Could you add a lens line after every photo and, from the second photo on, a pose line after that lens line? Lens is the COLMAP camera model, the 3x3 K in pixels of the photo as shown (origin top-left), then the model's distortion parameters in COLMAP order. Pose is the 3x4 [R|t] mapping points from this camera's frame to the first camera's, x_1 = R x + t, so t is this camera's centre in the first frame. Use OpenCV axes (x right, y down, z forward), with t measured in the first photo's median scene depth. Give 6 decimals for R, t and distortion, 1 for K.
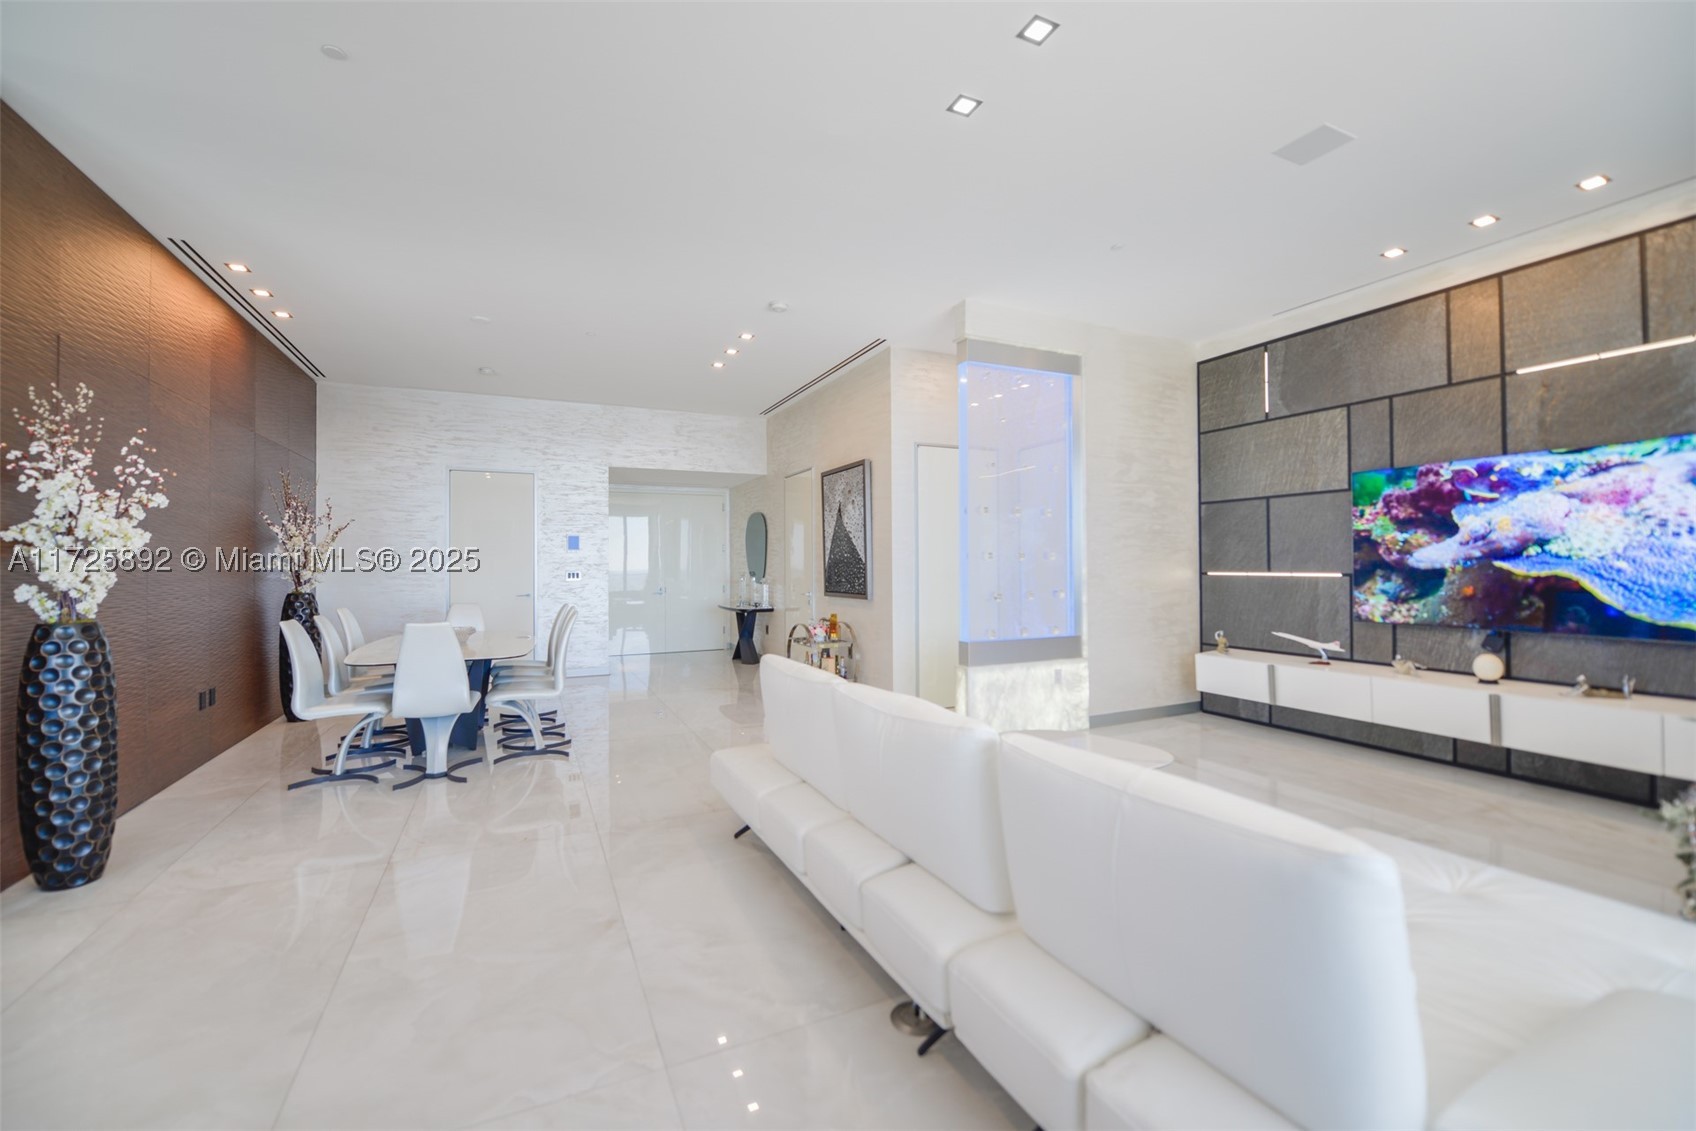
lens RADIAL K [[681.9, 0, 827.4], [0, 681.9, 555.2], [0, 0, 1]] dist [0.004245, -0.004669]
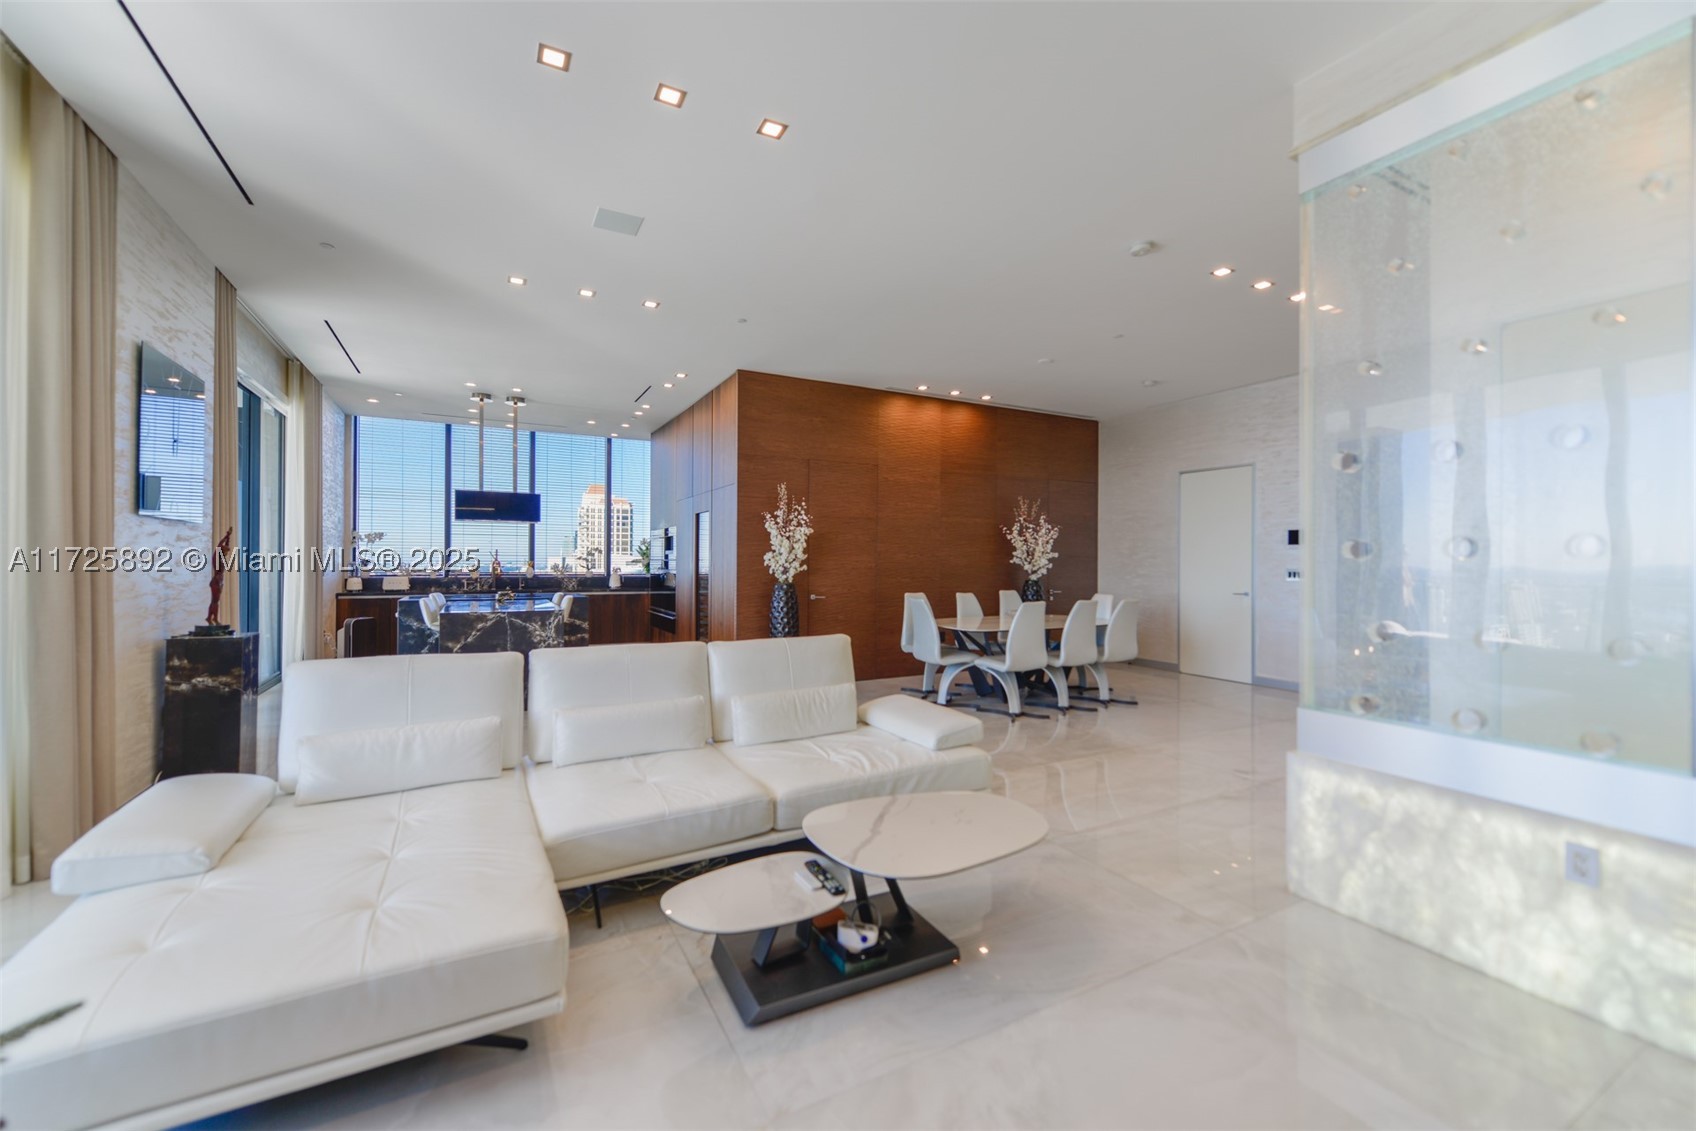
lens RADIAL K [[681.9, 0, 851.6], [0, 681.9, 559.5], [0, 0, 1]] dist [0.004245, -0.004669]
pose [[0.072768, 0.004241, -0.997340, 0.891890], [0.007448, 0.999961, 0.004796, 0.003111], [0.997321, -0.007777, 0.072734, 0.733799]]
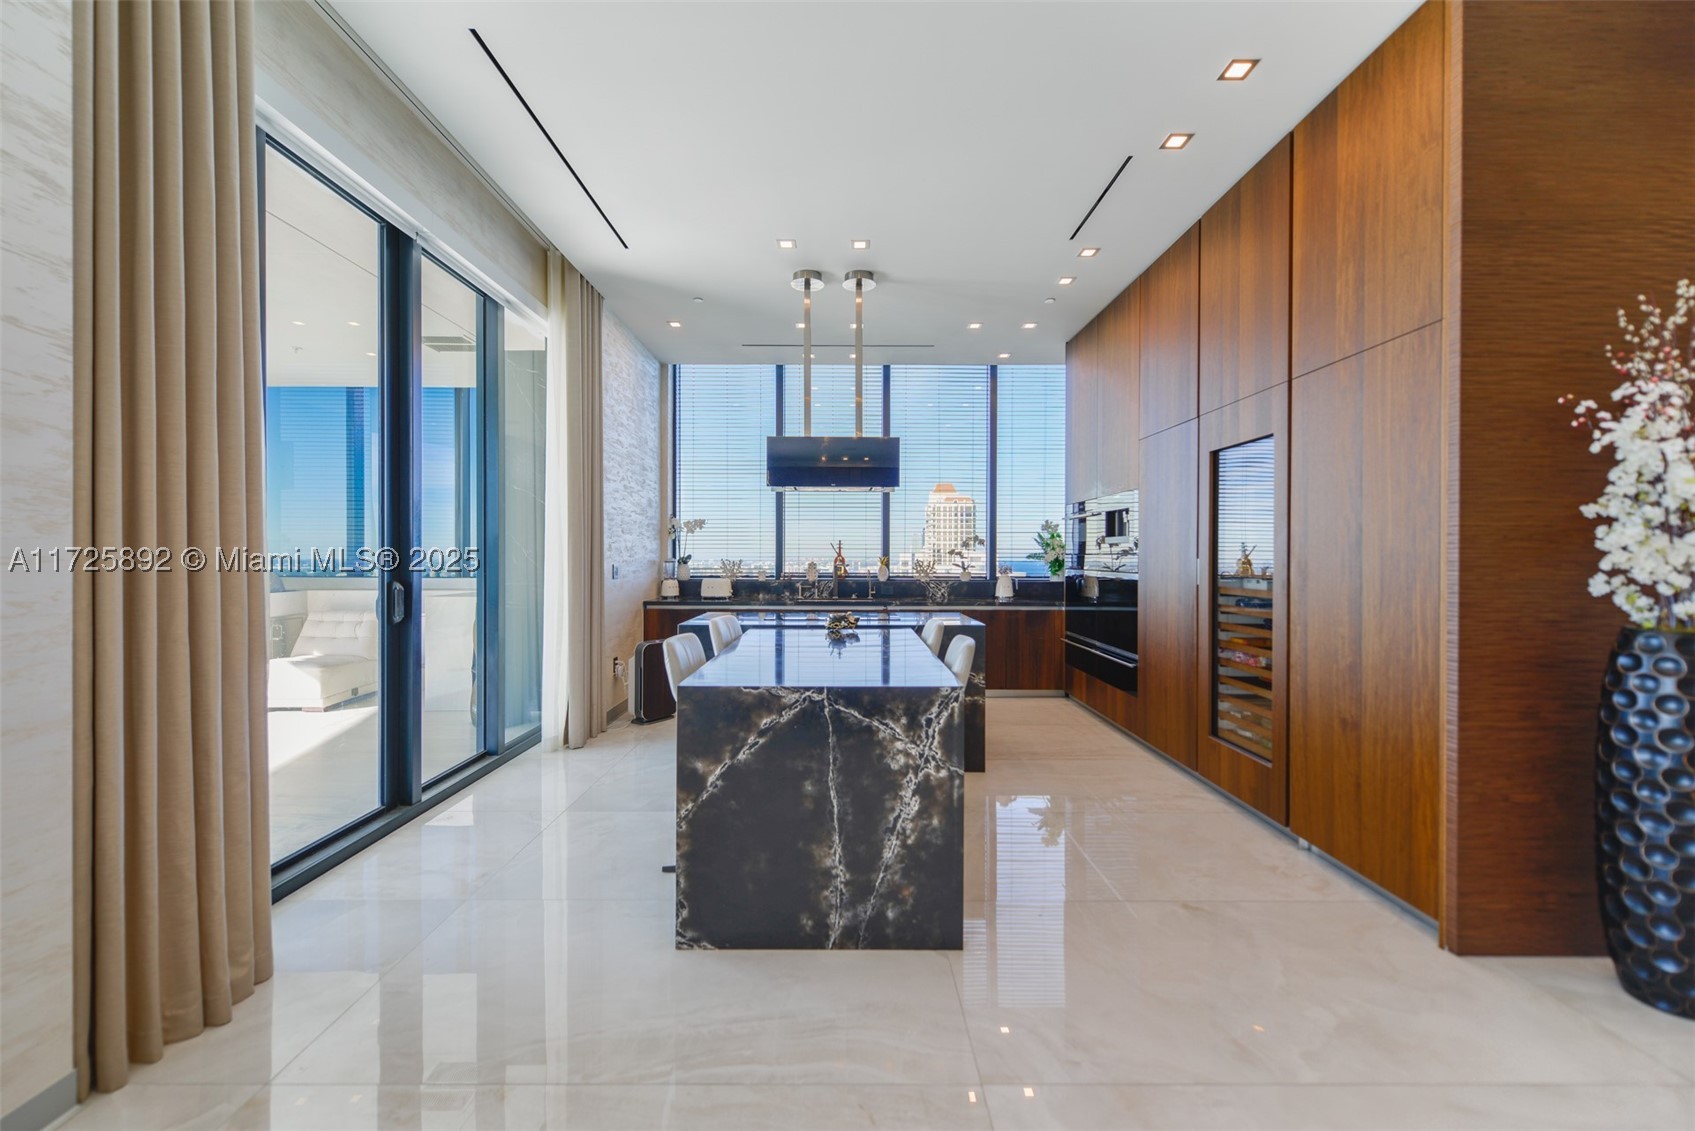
lens RADIAL K [[681.5, 0, 840.7], [0, 681.5, 558.6], [0, 0, 1]] dist [0.004245, -0.004669]
pose [[-0.419048, 0.009021, -0.907919, -0.086005], [0.012960, 0.999908, 0.003953, 0.008265], [0.907872, -0.010110, -0.419127, 0.360723]]
